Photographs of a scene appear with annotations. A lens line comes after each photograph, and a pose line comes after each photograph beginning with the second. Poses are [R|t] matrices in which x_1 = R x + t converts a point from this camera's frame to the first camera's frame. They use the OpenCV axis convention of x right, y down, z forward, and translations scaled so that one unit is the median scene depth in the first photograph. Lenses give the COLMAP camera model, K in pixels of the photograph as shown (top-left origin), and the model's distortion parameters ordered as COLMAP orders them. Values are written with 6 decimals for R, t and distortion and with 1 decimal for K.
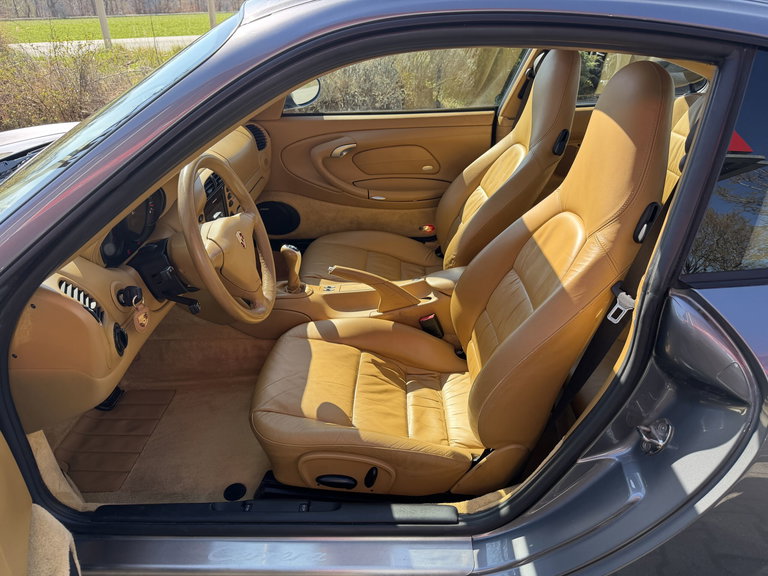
lens RADIAL K [[546.0, 0, 384.0], [0, 546.0, 288.0], [0, 0, 1]] dist [0.124747, -0.160746]
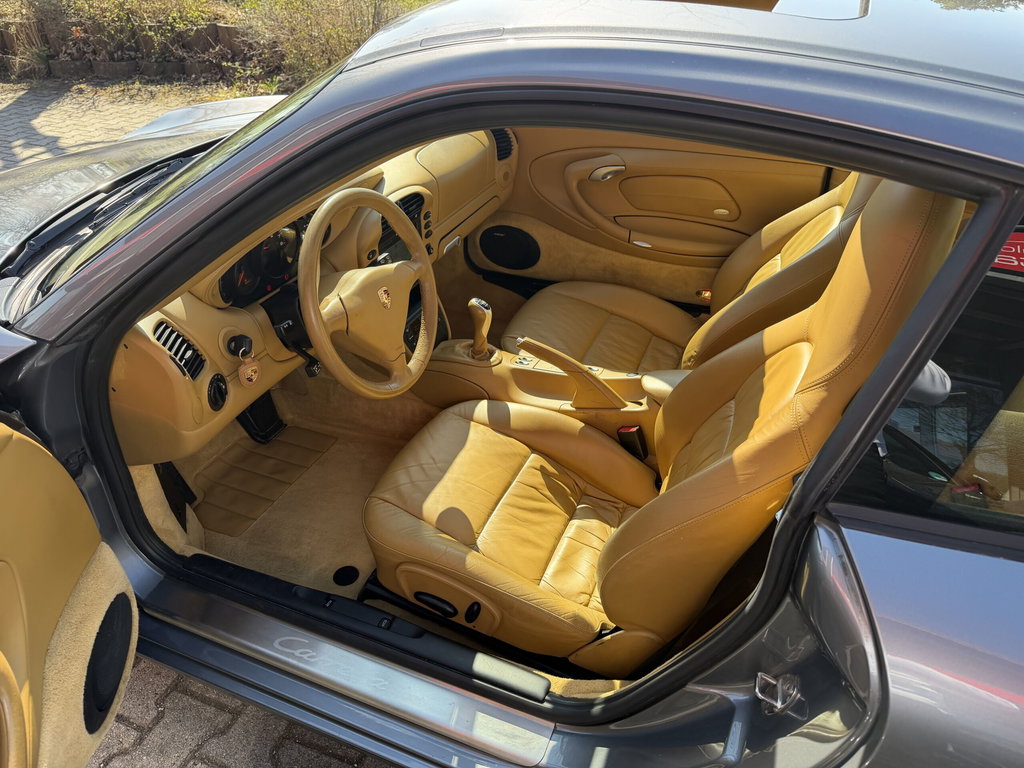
lens RADIAL K [[728.1, 0, 512.0], [0, 728.1, 384.0], [0, 0, 1]] dist [0.124747, -0.160746]
pose [[0.931621, 0.219591, -0.289590, 0.213520], [-0.186540, 0.972773, 0.137531, -0.118120], [0.311906, -0.074107, 0.947219, 0.001288]]
